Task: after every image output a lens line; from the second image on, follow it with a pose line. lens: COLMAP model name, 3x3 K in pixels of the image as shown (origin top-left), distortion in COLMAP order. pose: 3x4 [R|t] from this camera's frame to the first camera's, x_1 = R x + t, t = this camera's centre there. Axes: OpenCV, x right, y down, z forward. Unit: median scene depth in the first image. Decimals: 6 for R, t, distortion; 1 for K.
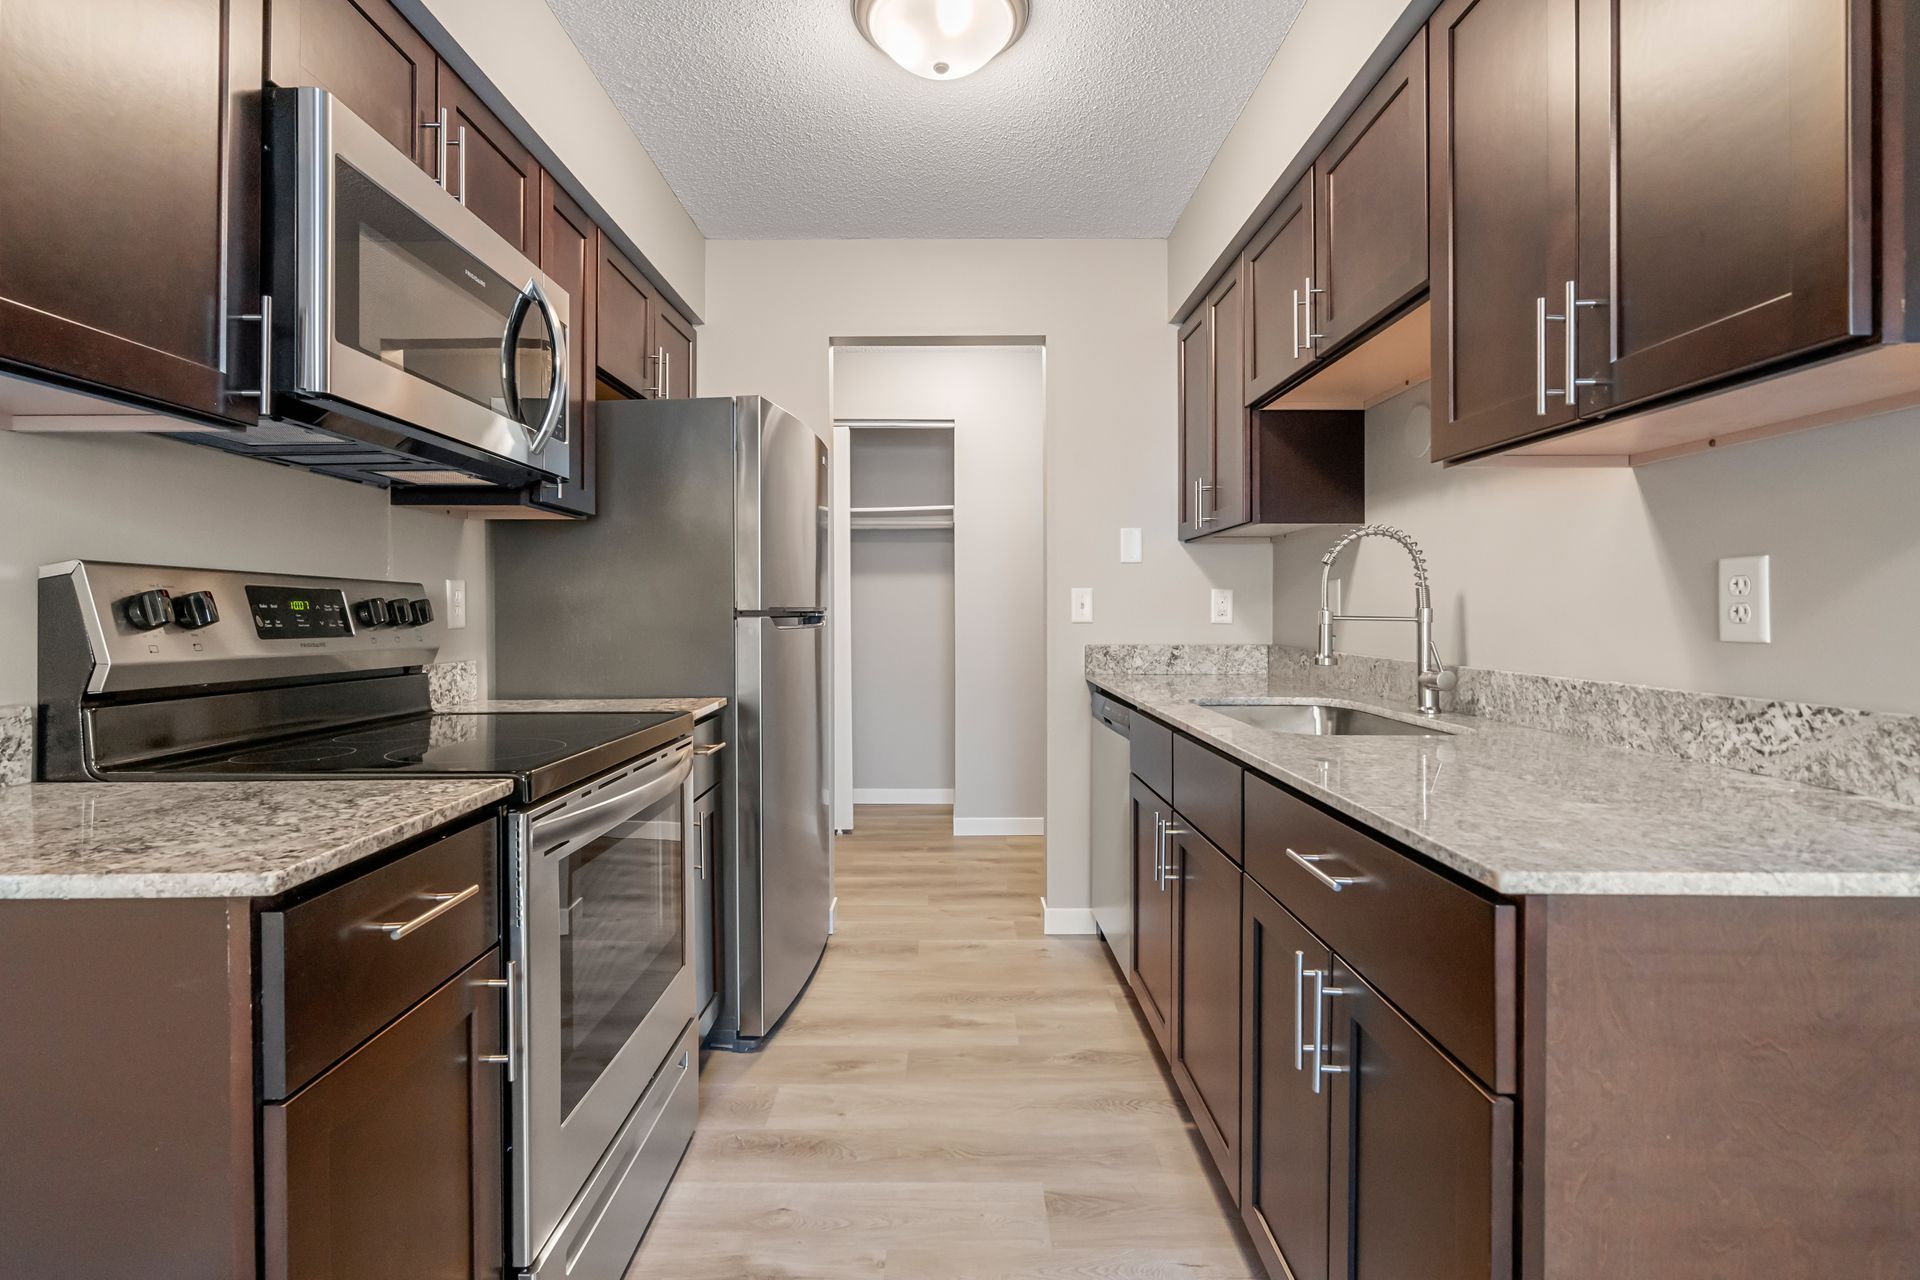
lens RADIAL K [[870.8, 0, 971.0], [0, 870.8, 613.9], [0, 0, 1]] dist [-0.008752, 0.004341]
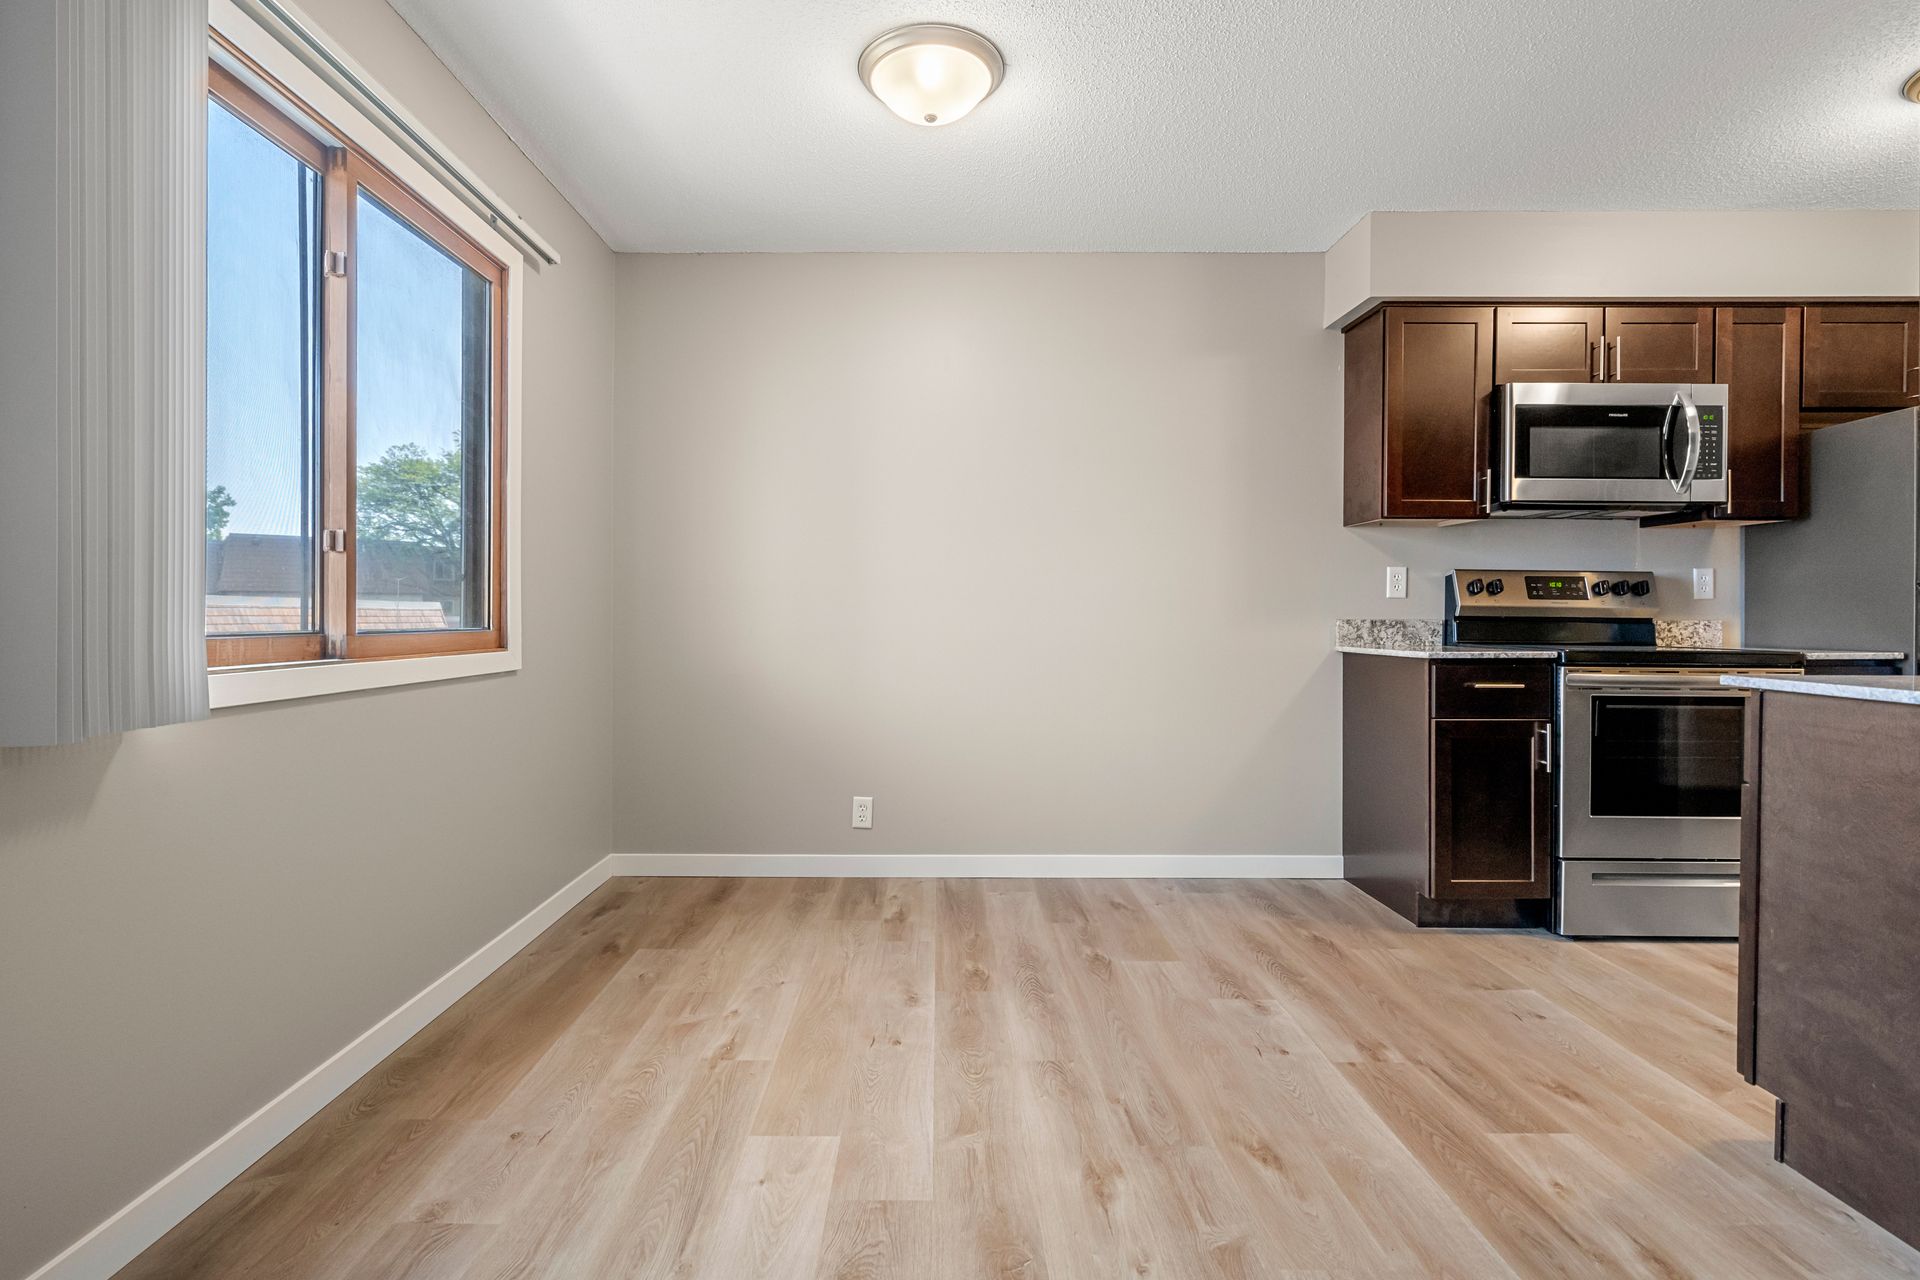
lens RADIAL K [[870.8, 0, 971.7], [0, 870.8, 630.7], [0, 0, 1]] dist [-0.008752, 0.004341]
pose [[-0.001194, 0.011533, -0.999933, 1.680796], [-0.000309, 0.999933, 0.011534, 0.097118], [0.999999, 0.000323, -0.001191, -0.542415]]
